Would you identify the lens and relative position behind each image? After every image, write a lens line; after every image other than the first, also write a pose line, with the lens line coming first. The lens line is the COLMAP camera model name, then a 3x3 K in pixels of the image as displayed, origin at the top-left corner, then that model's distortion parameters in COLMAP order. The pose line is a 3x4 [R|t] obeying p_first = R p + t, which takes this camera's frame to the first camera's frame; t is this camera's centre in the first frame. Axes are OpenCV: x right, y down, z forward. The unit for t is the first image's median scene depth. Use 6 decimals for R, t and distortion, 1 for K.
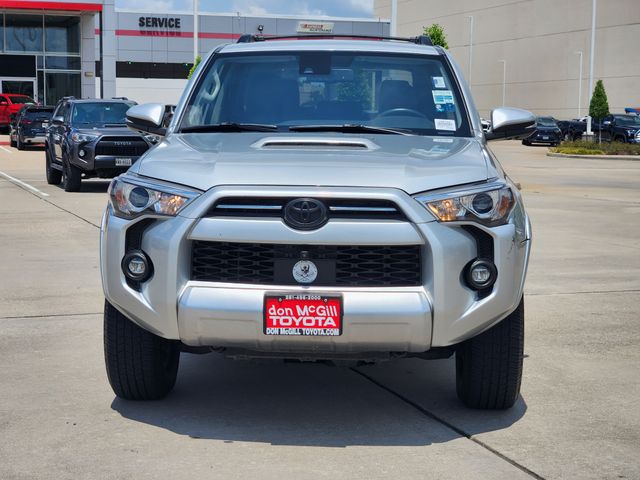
lens RADIAL K [[1266.1, 0, 320.0], [0, 1266.1, 240.0], [0, 0, 1]] dist [-0.517940, 4.438445]
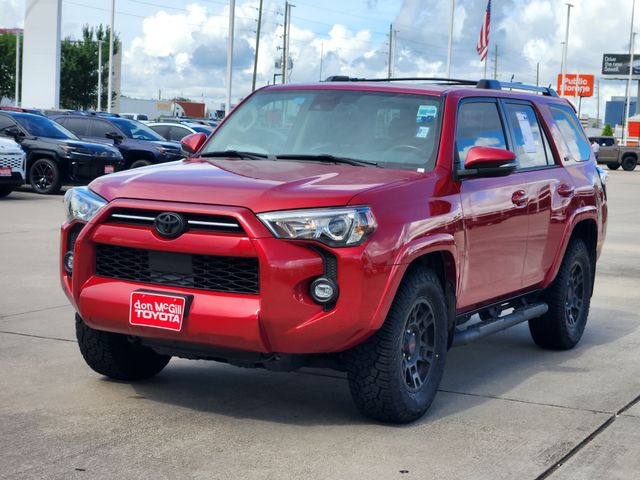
lens RADIAL K [[1266.1, 0, 320.0], [0, 1266.1, 240.0], [0, 0, 1]] dist [-0.517940, 4.438445]
pose [[0.913451, 0.062093, -0.402184, 0.587720], [-0.076704, 0.996847, -0.020308, 0.006058], [0.399655, 0.049399, 0.915334, -0.011824]]
